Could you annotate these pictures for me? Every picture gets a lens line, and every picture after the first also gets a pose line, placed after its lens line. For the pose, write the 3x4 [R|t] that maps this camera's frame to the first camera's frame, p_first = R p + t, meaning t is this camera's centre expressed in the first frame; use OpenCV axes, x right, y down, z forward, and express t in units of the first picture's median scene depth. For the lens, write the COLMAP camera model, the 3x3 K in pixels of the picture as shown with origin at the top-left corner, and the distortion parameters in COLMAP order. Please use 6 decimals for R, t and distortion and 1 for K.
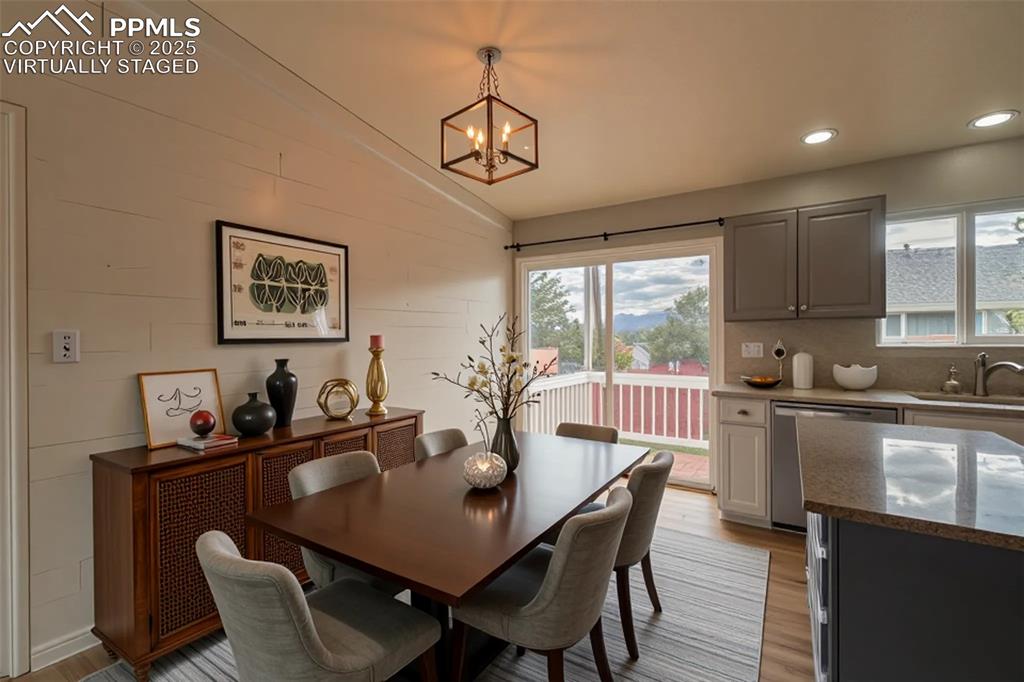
lens RADIAL K [[450.8, 0, 498.6], [0, 450.8, 339.6], [0, 0, 1]] dist [-0.003359, -0.000415]
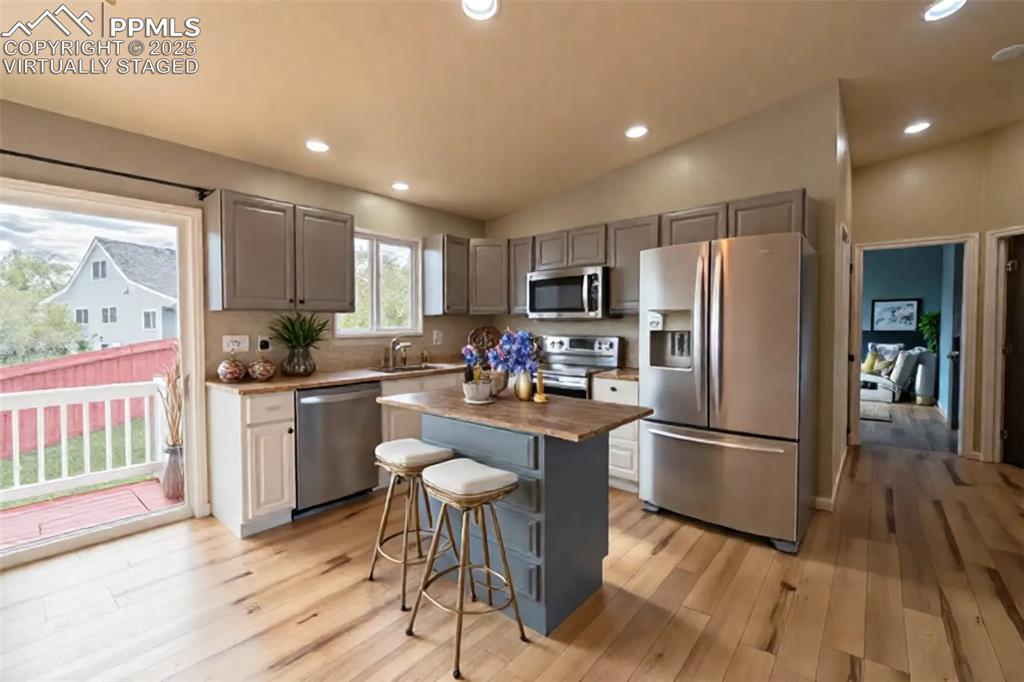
lens RADIAL K [[438.1, 0, 505.8], [0, 438.1, 337.7], [0, 0, 1]] dist [-0.001460, -0.000385]
pose [[0.136793, -0.025828, 0.990263, -0.289638], [0.017903, 0.999561, 0.023598, 0.001037], [-0.990438, 0.014500, 0.137196, 0.401401]]
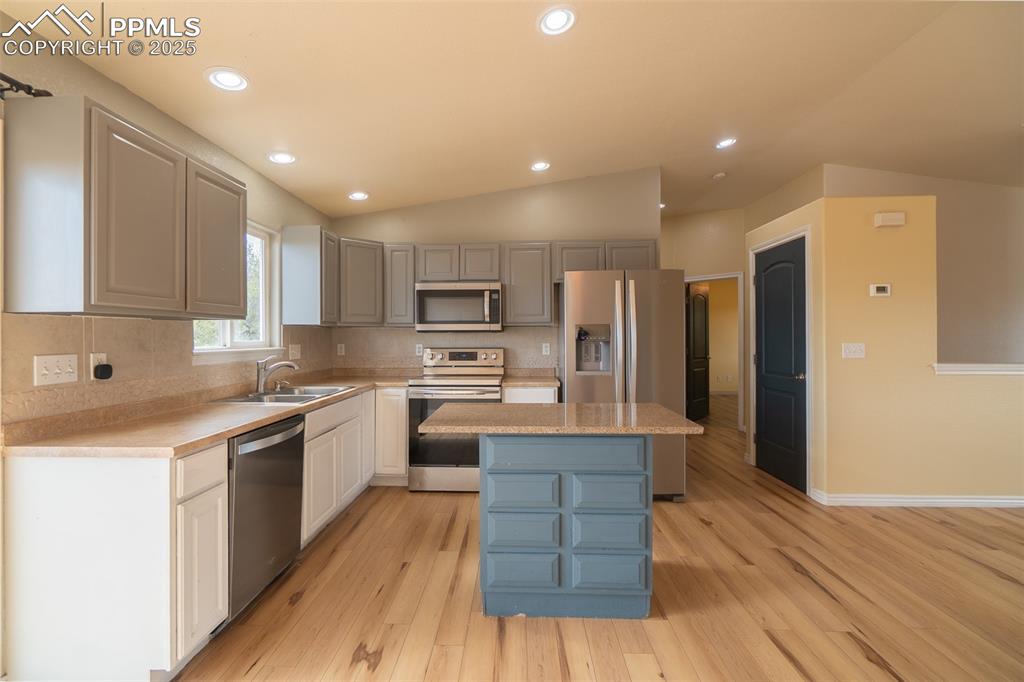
lens RADIAL K [[434.1, 0, 500.7], [0, 434.1, 337.2], [0, 0, 1]] dist [-0.008707, 0.000018]
pose [[-0.503834, 0.004442, 0.863789, -0.144551], [0.019642, 0.999787, 0.006316, -0.008599], [-0.863577, 0.020148, -0.503814, 0.967127]]
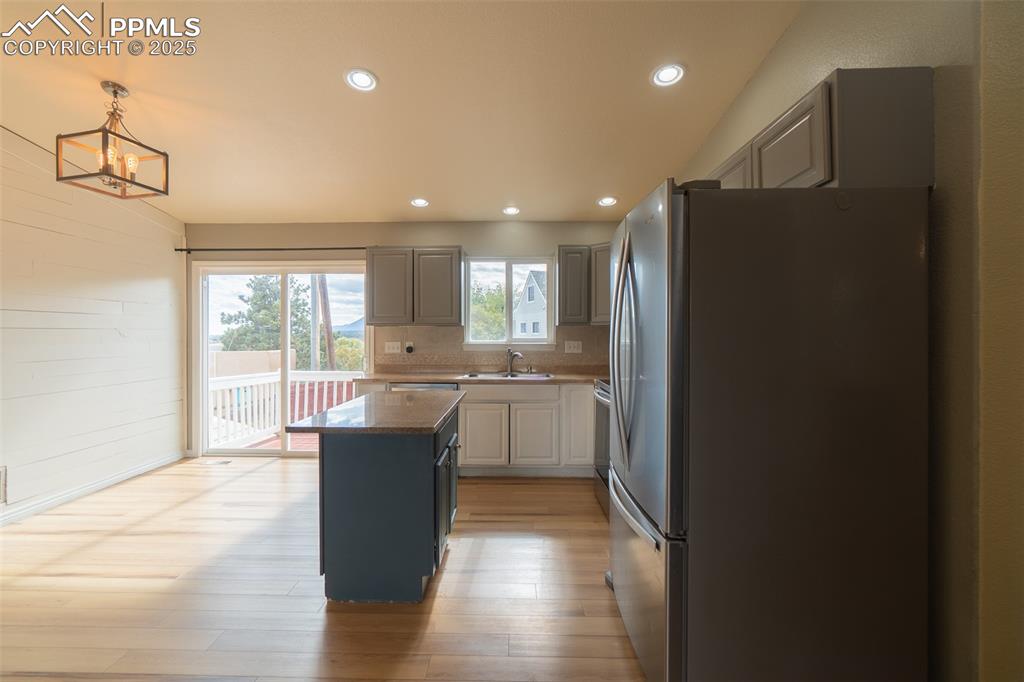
lens RADIAL K [[439.4, 0, 503.1], [0, 439.4, 336.8], [0, 0, 1]] dist [-0.002201, 0.000084]
pose [[0.852765, 0.000422, 0.522295, 0.191425], [0.005116, 0.999945, -0.009162, 0.006220], [-0.522270, 0.010485, 0.852716, -0.352567]]
